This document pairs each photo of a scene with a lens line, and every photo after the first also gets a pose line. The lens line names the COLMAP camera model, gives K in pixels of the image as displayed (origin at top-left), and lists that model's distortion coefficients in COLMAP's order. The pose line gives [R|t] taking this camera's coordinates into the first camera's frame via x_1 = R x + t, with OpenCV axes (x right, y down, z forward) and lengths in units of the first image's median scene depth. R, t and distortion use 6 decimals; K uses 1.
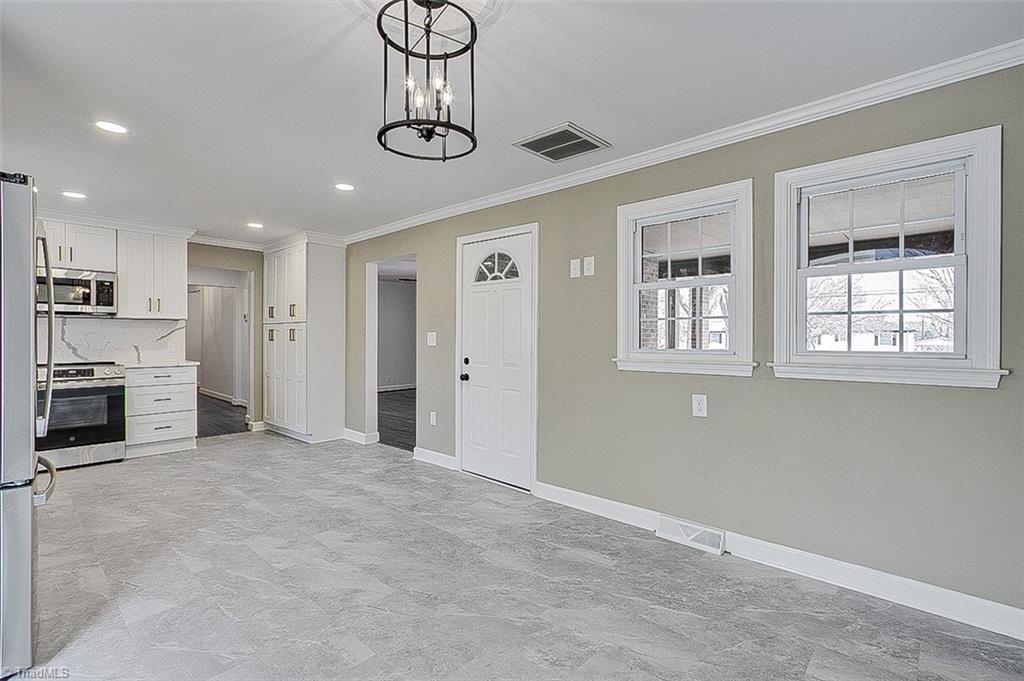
lens RADIAL K [[475.7, 0, 512.0], [0, 475.7, 340.5], [0, 0, 1]] dist [-0.001886, -0.000345]
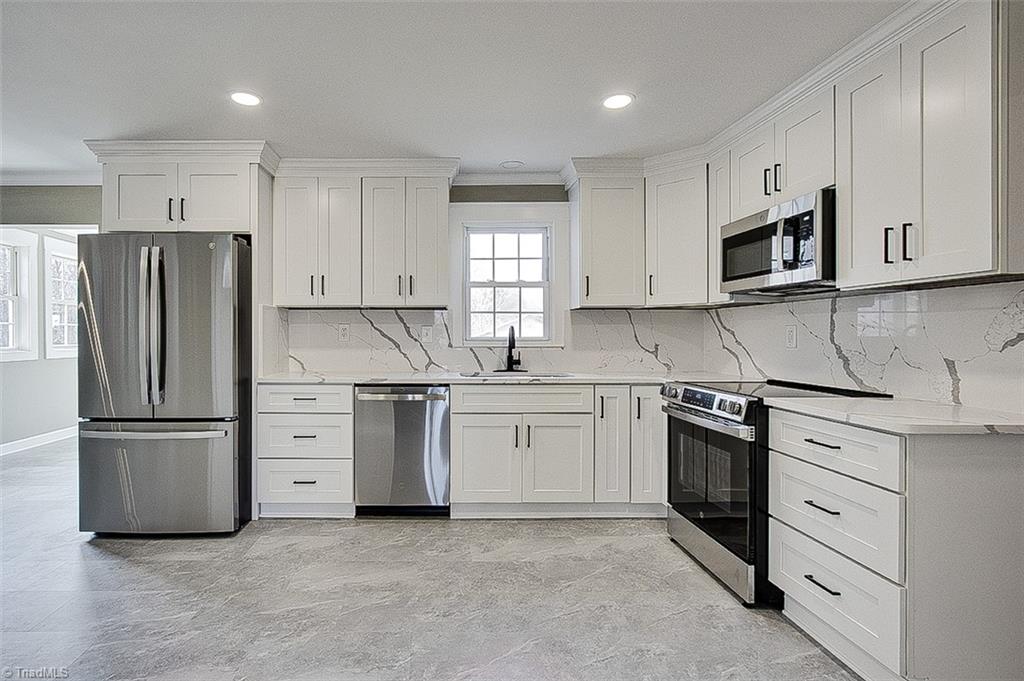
lens RADIAL K [[488.1, 0, 434.0], [0, 488.1, 335.8], [0, 0, 1]] dist [-0.000328, -0.000082]
pose [[-0.732737, -0.000134, -0.680512, -0.289036], [-0.007391, 0.999943, 0.007761, -0.008175], [0.680472, 0.010717, -0.732696, 1.175768]]
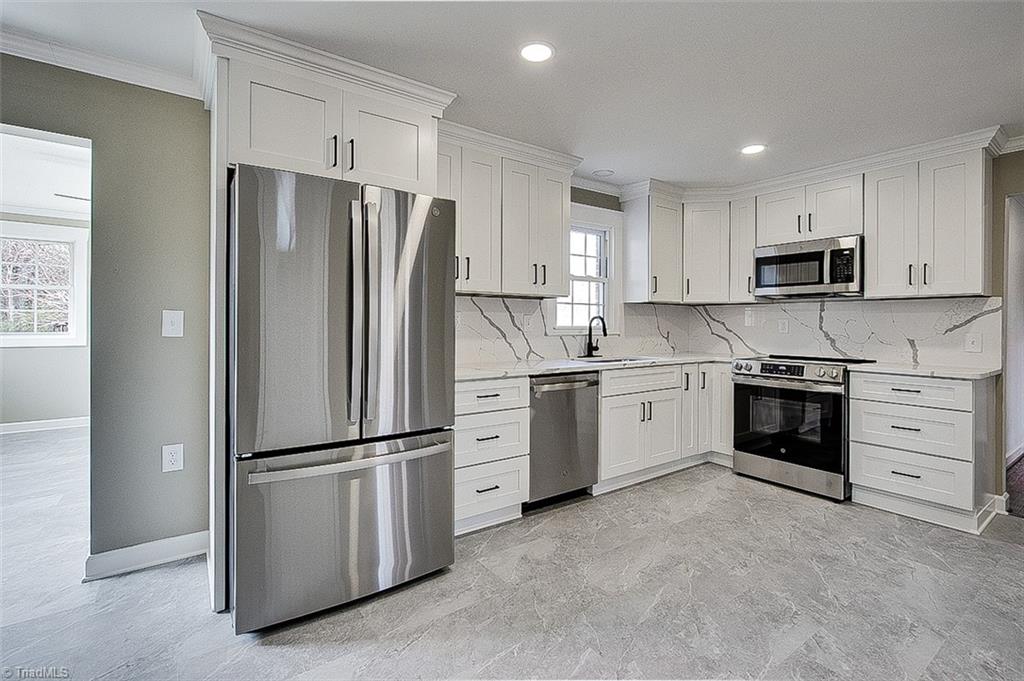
lens RADIAL K [[467.1, 0, 506.0], [0, 467.1, 324.0], [0, 0, 1]] dist [-0.000850, -0.000063]
pose [[-0.203822, -0.001102, -0.979007, -0.046916], [-0.013613, 0.999906, 0.001709, -0.004044], [0.978913, 0.013675, -0.203817, 0.678571]]
